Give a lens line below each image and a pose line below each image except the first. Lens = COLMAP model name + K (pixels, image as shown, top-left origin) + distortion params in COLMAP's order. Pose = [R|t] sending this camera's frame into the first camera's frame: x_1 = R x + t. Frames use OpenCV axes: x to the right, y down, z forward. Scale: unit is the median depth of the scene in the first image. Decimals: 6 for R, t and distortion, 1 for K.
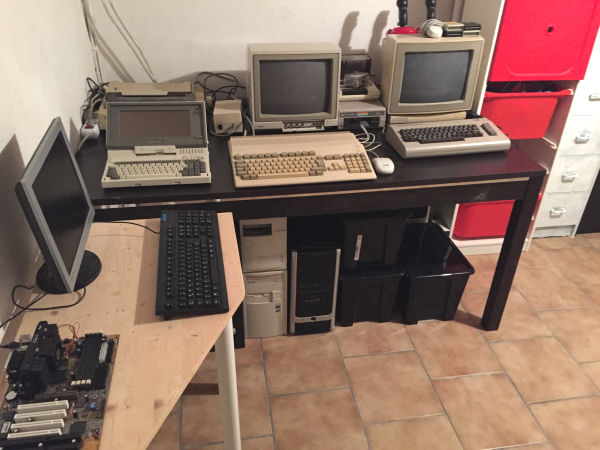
lens RADIAL K [[508.2, 0, 298.6], [0, 508.2, 222.9], [0, 0, 1]] dist [0.072262, -0.116422]
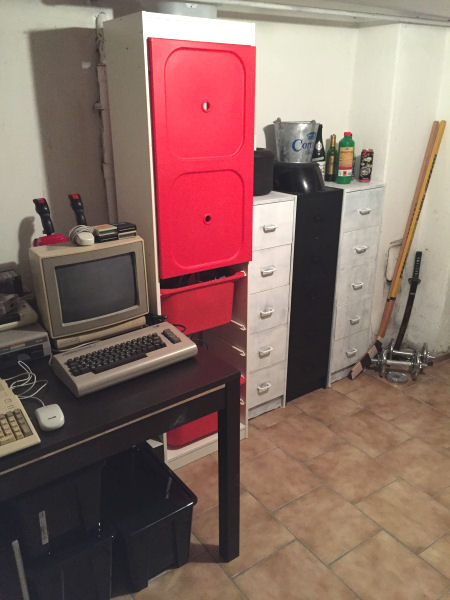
lens RADIAL K [[508.2, 0, 225.0], [0, 508.2, 300.0], [0, 0, 1]] dist [0.072262, -0.116422]
pose [[0.899450, -0.182212, 0.397227, 0.107859], [0.249834, 0.960151, -0.125272, -0.099658], [-0.358572, 0.211917, 0.909130, 0.145540]]
